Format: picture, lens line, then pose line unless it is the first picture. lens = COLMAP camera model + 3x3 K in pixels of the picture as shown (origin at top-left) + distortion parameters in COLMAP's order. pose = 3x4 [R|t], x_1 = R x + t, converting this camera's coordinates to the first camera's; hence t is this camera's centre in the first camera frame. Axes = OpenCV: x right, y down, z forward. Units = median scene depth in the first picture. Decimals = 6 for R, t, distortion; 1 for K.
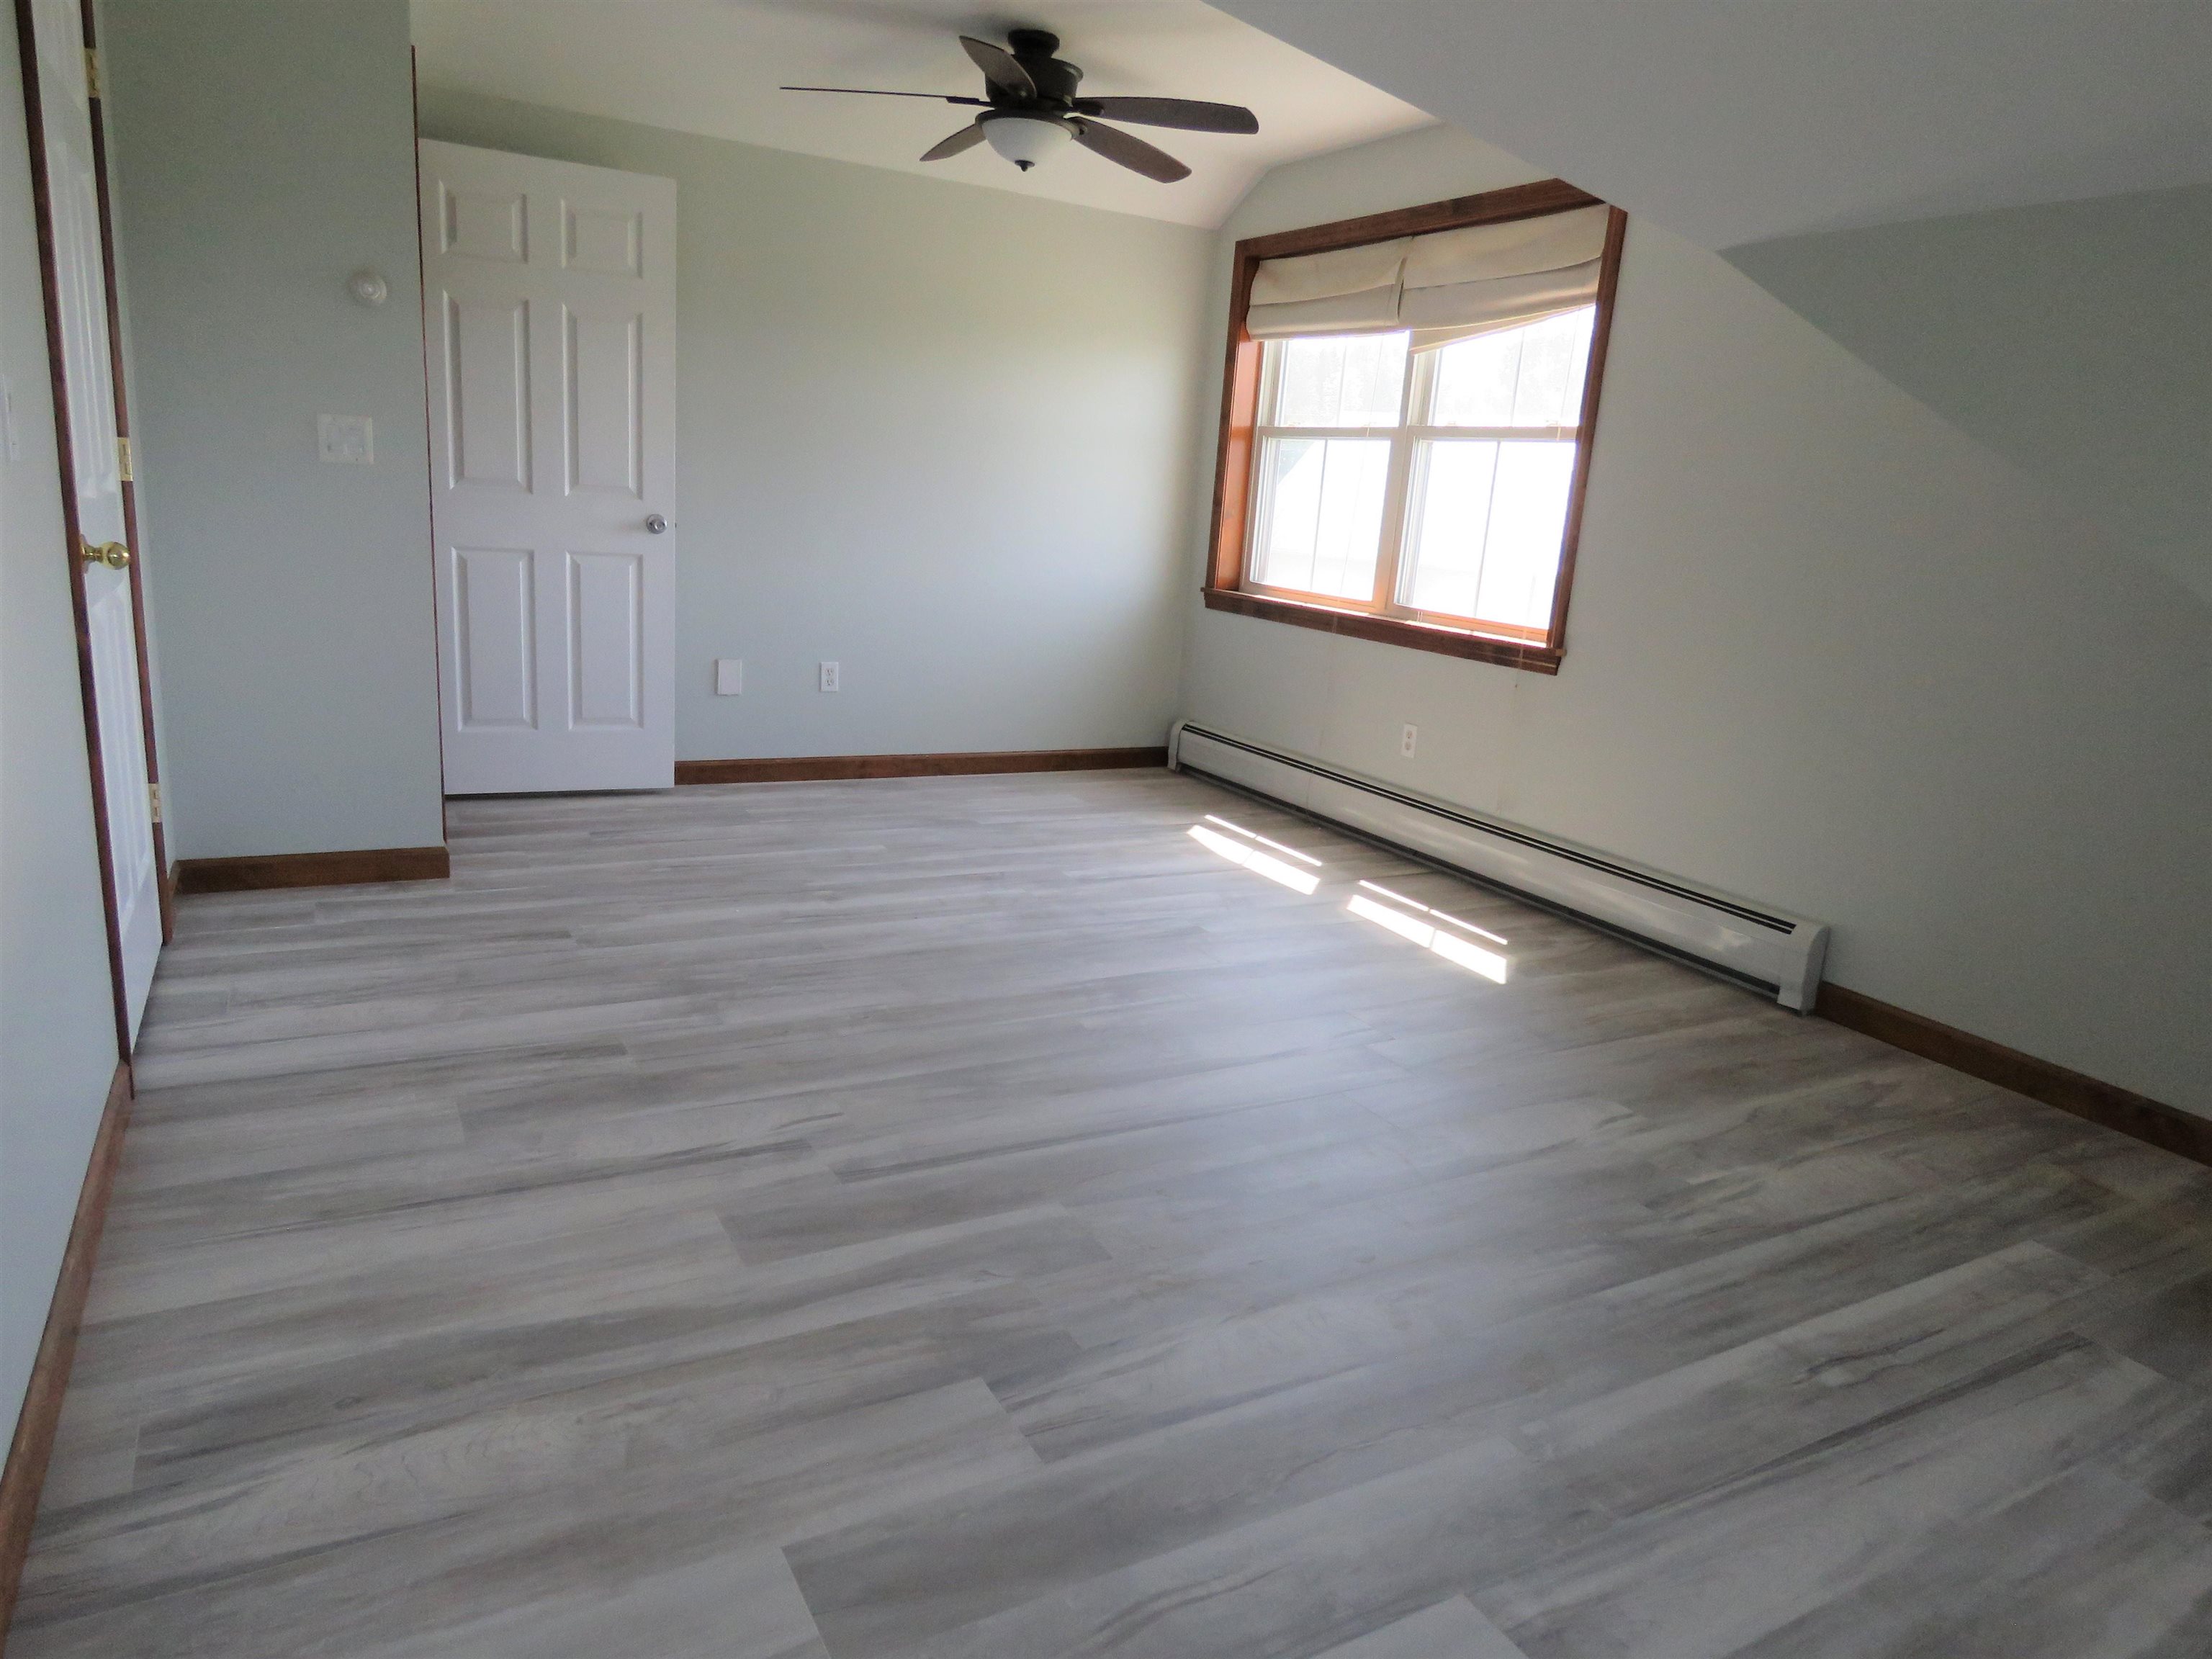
lens RADIAL K [[1417.4, 0, 1107.8], [0, 1417.4, 828.8], [0, 0, 1]] dist [-0.004817, 0.002552]
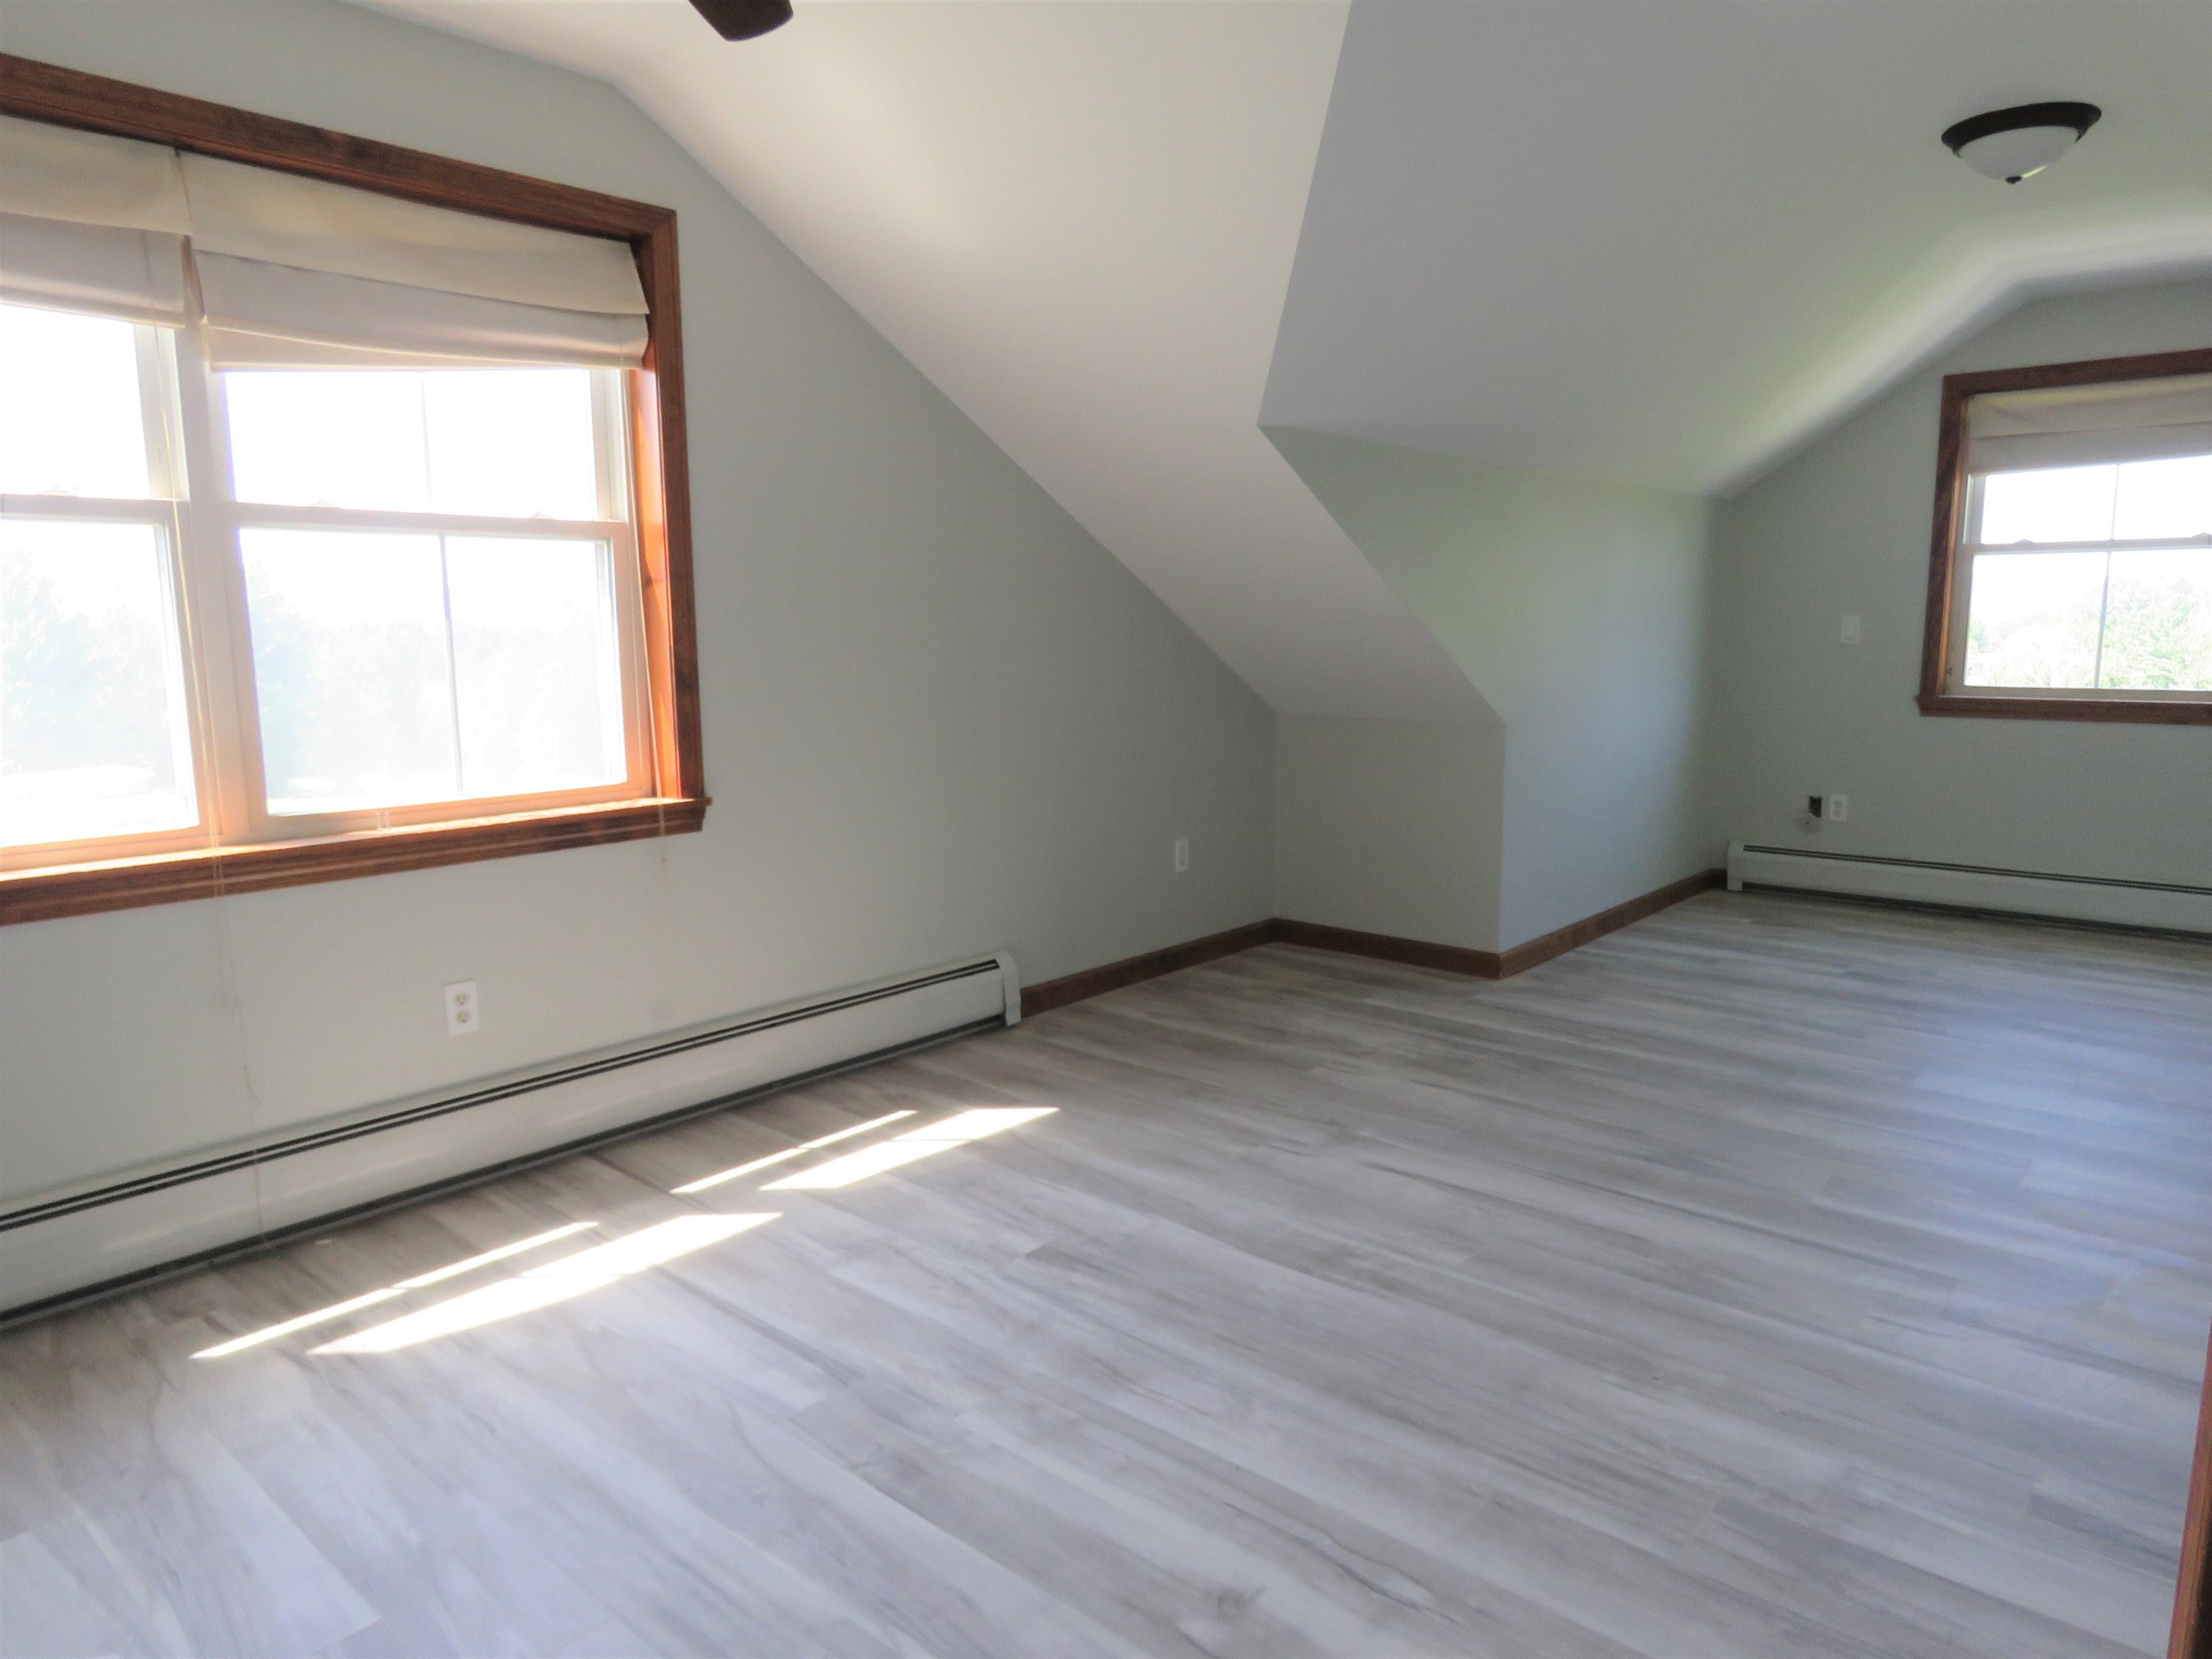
lens RADIAL K [[1417.4, 0, 1110.8], [0, 1417.4, 832.9], [0, 0, 1]] dist [-0.004817, 0.002552]
pose [[-0.336078, -0.213759, 0.917256, -0.513032], [0.201599, 0.935005, 0.291761, -0.301688], [-0.920005, 0.282972, -0.271141, 1.026960]]
